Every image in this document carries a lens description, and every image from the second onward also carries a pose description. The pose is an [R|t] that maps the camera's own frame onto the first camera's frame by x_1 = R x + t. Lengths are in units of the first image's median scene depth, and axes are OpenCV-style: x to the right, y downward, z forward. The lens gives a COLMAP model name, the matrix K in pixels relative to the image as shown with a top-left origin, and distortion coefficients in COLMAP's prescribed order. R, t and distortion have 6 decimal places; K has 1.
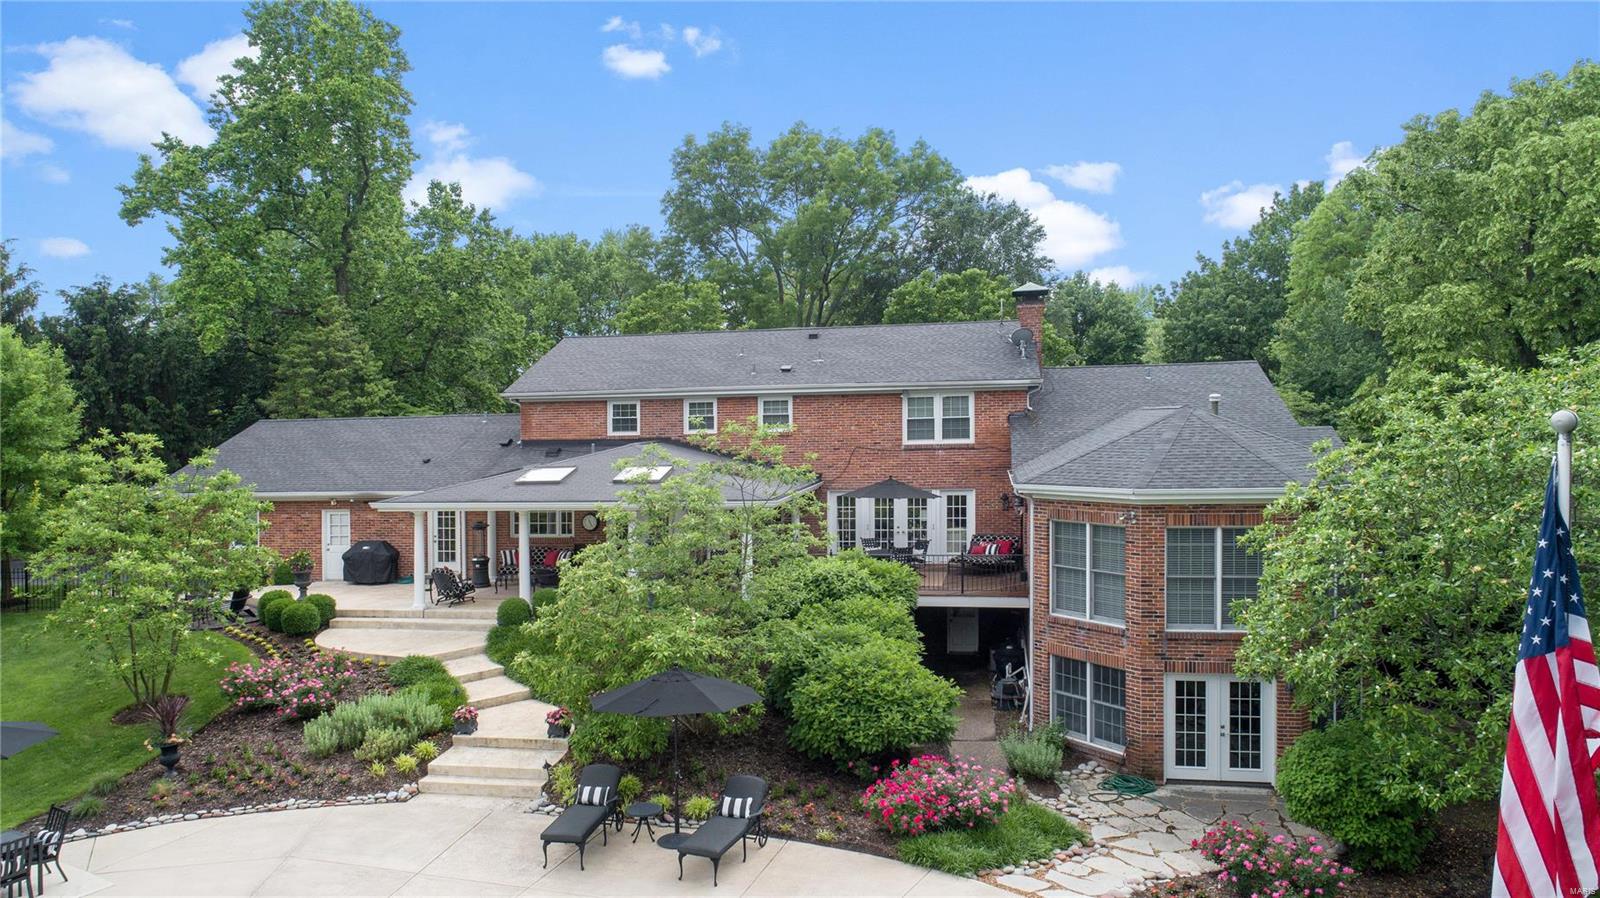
lens RADIAL K [[1096.2, 0, 772.6], [0, 1096.2, 452.5], [0, 0, 1]] dist [-0.009461, -0.002709]
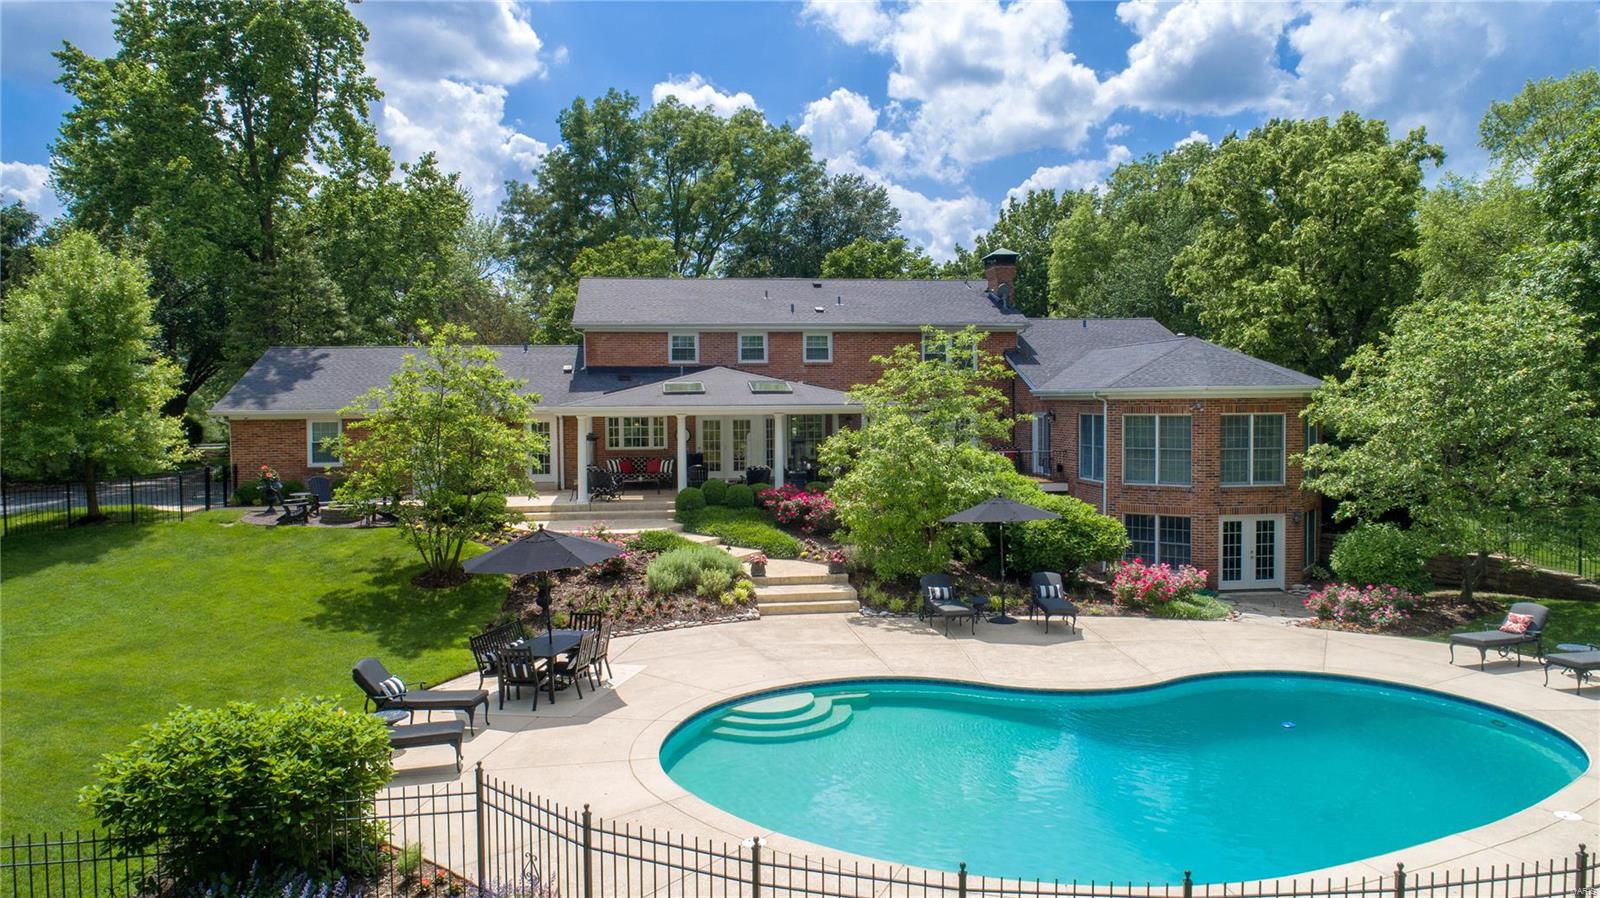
lens RADIAL K [[1090.6, 0, 807.3], [0, 1090.6, 441.5], [0, 0, 1]] dist [-0.003092, -0.002102]
pose [[0.947004, -0.001034, 0.321220, -0.560595], [-0.001151, 0.999977, 0.006614, 0.085715], [-0.321219, -0.006633, 0.946982, -0.169271]]
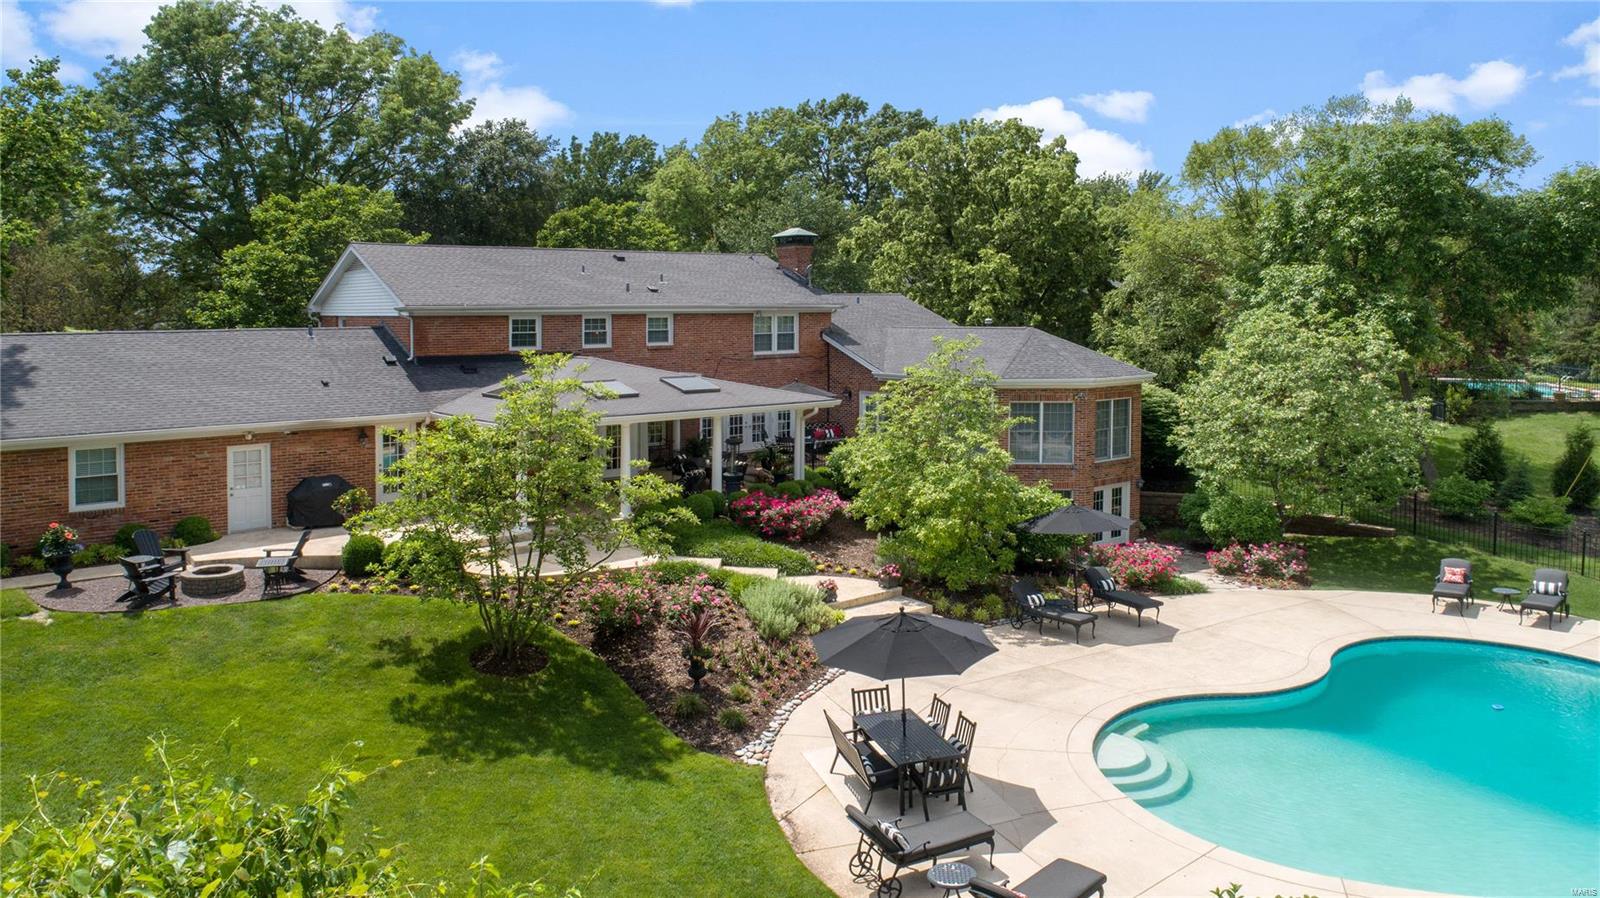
lens RADIAL K [[1069.5, 0, 833.3], [0, 1069.5, 376.1], [0, 0, 1]] dist [-0.003362, -0.002245]
pose [[0.652123, -0.030455, 0.757501, -1.035955], [0.017967, 0.999533, 0.024718, -0.016422], [-0.757900, -0.002509, 0.652366, 0.210333]]
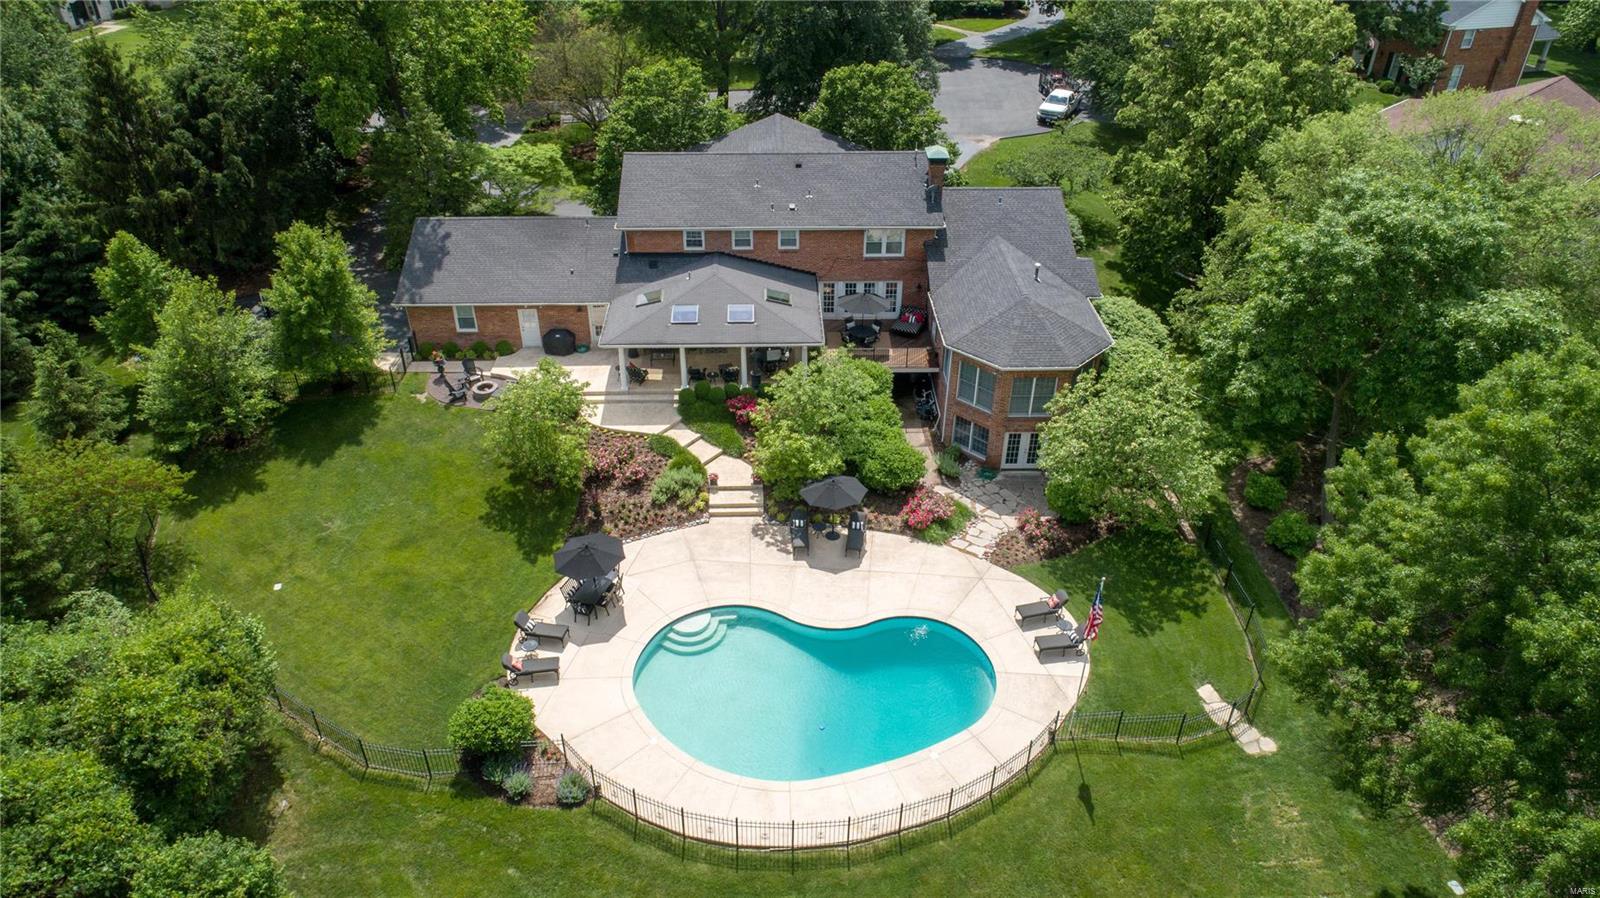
lens RADIAL K [[1090.6, 0, 807.3], [0, 1090.6, 441.5], [0, 0, 1]] dist [-0.003092, -0.002102]
pose [[0.975576, -0.090365, 0.200215, -0.480577], [-0.017344, 0.876929, 0.480307, -0.817526], [-0.218978, -0.472048, 0.853943, -0.836472]]
